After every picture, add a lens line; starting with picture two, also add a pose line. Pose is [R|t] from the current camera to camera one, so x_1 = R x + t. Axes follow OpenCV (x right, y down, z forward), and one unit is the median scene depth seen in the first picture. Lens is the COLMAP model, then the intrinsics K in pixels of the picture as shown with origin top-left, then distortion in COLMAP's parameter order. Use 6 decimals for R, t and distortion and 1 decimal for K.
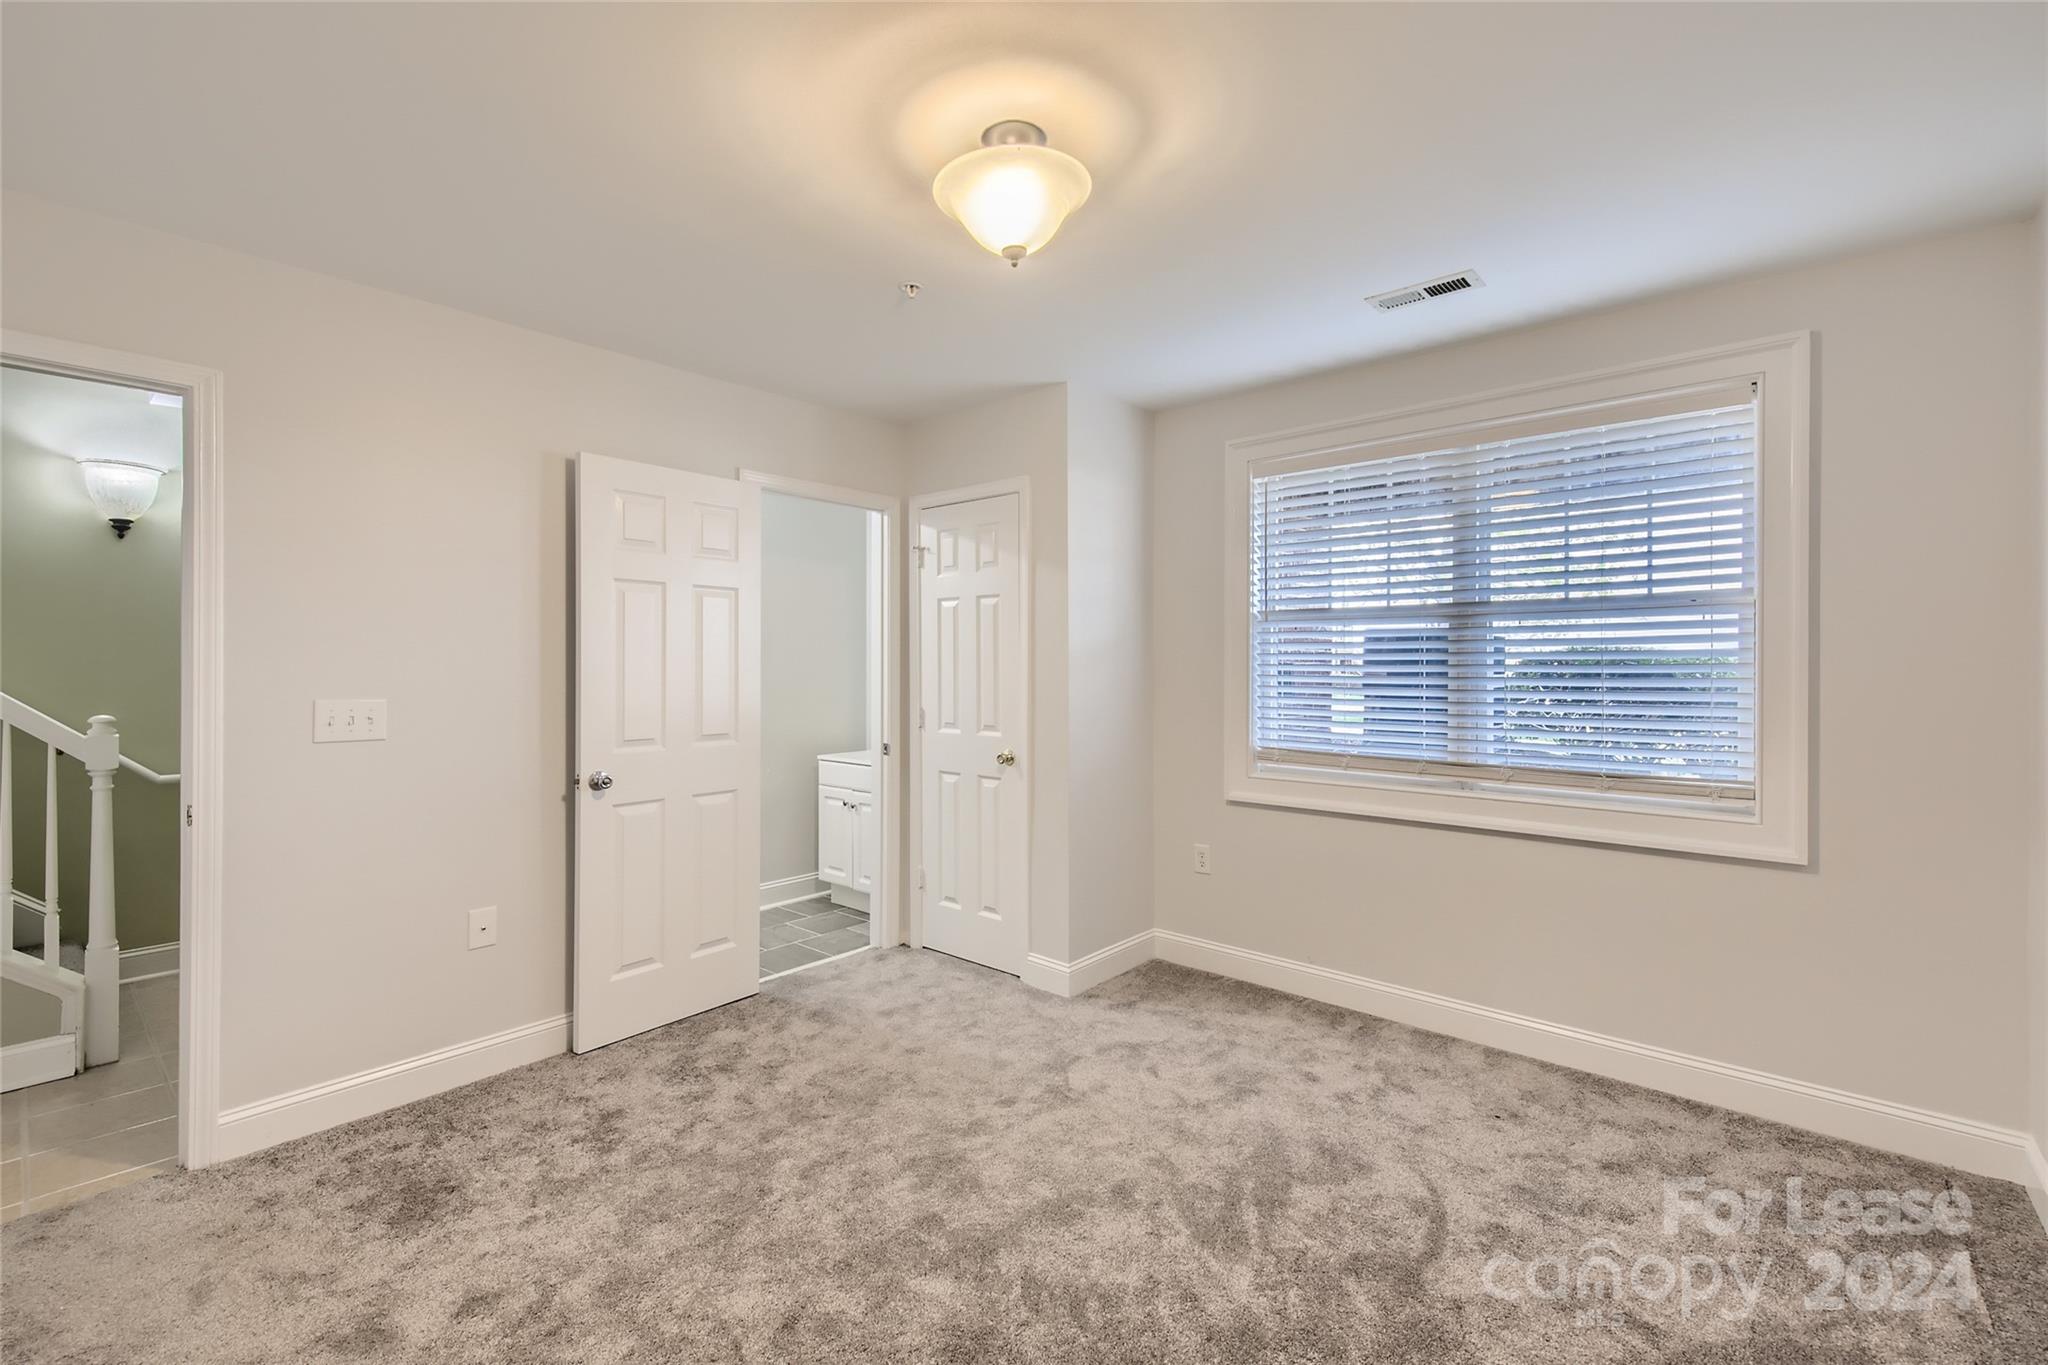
lens RADIAL K [[880.3, 0, 1020.1], [0, 880.3, 663.8], [0, 0, 1]] dist [0.023794, -0.010465]
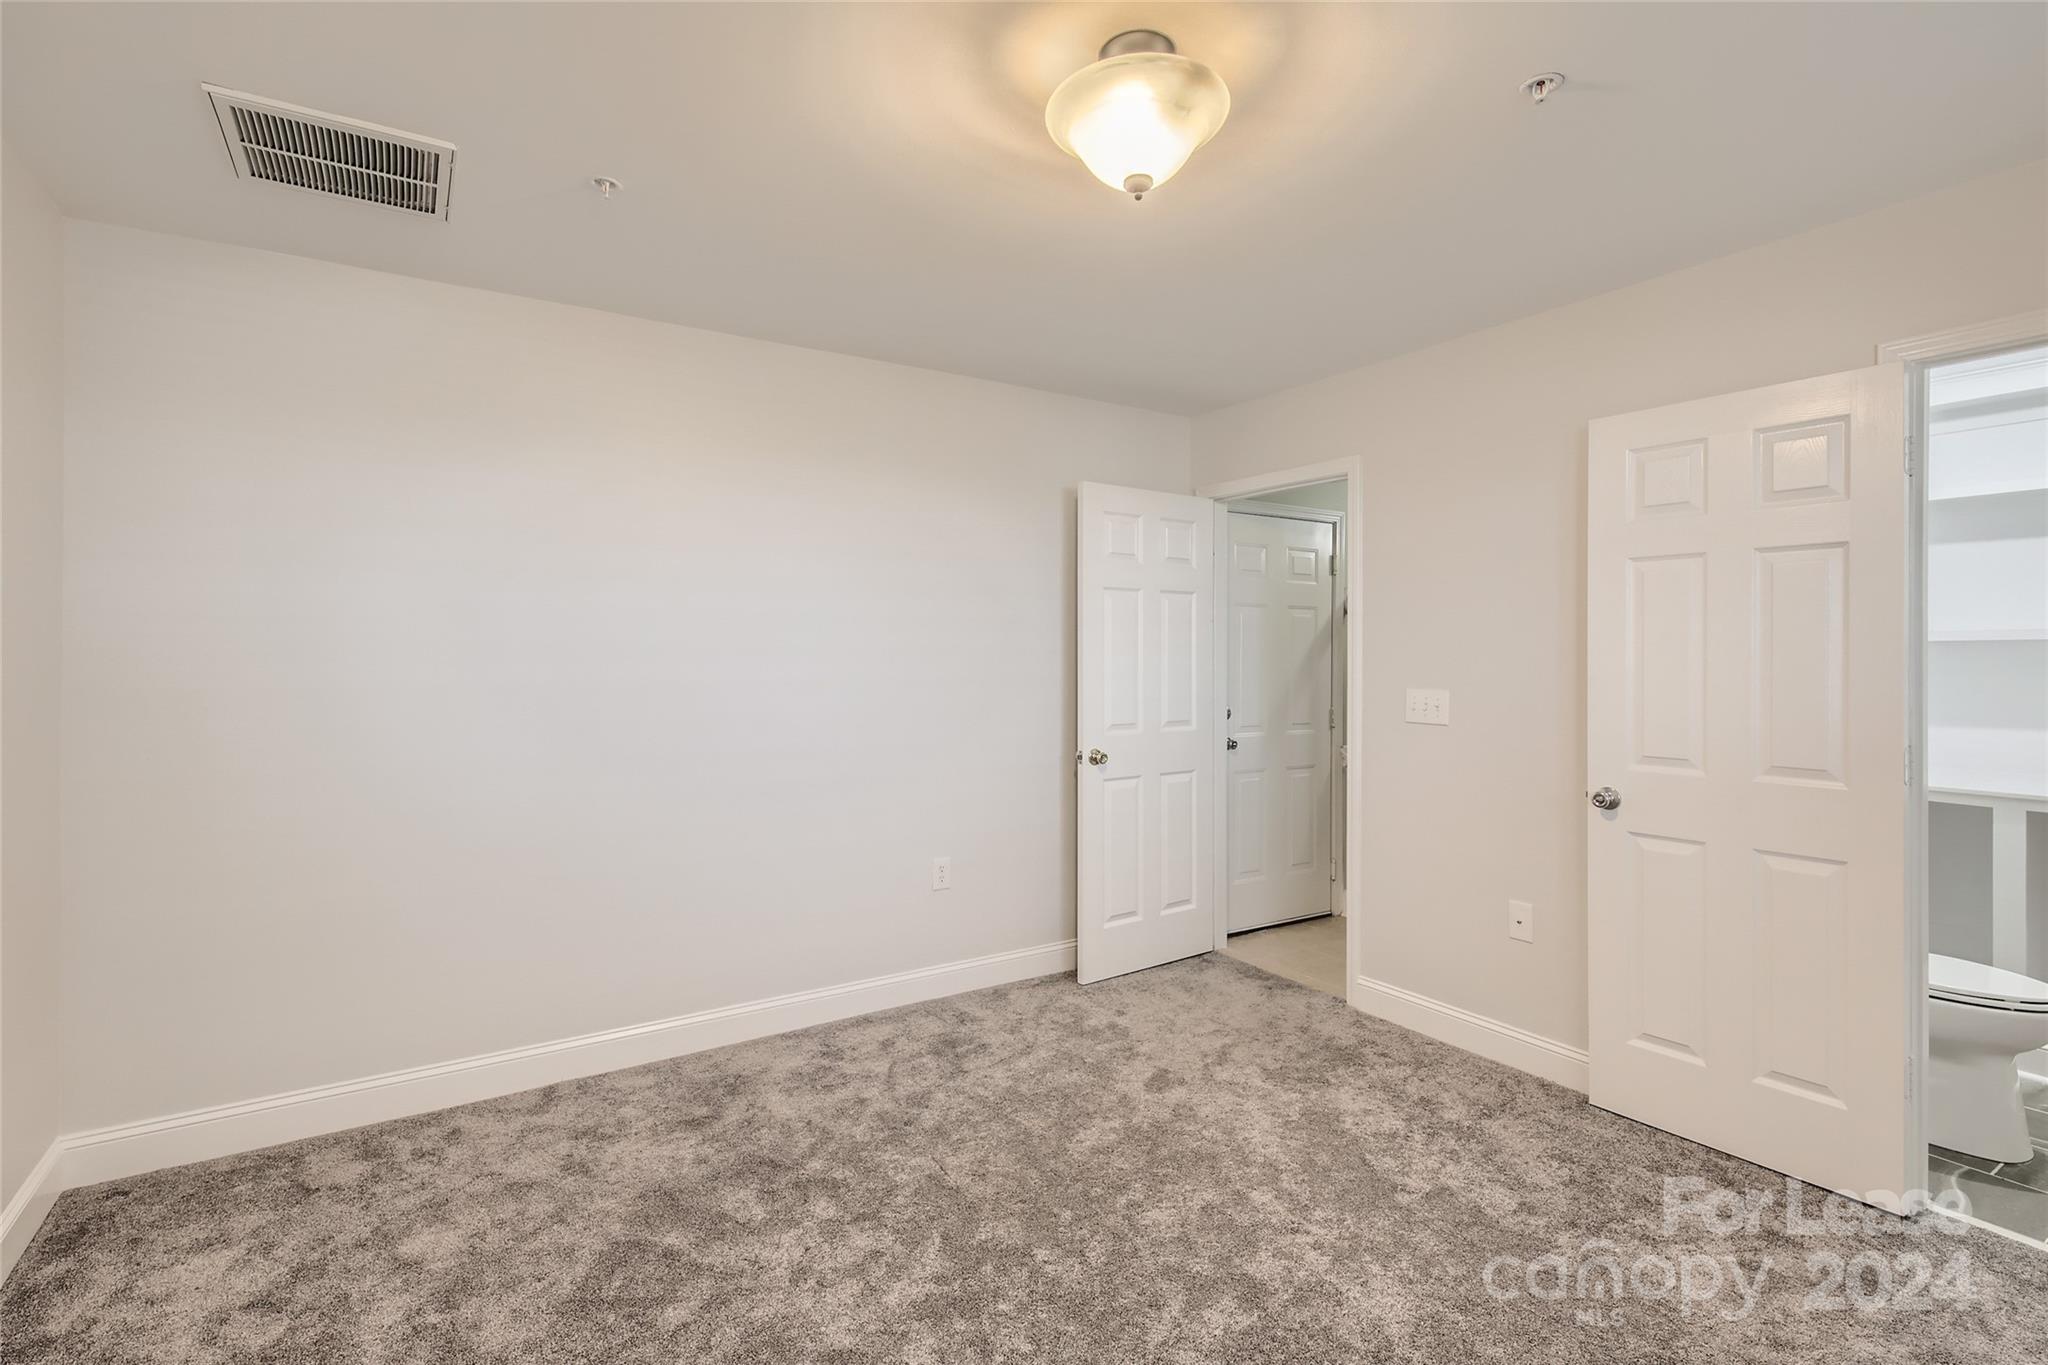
lens RADIAL K [[944.3, 0, 1028.1], [0, 944.3, 657.1], [0, 0, 1]] dist [-0.000477, -0.000062]
pose [[-0.269282, -0.003834, -0.963054, 0.649877], [-0.006159, 0.999978, -0.002259, 0.001235], [0.963042, 0.005323, -0.269300, 0.825693]]
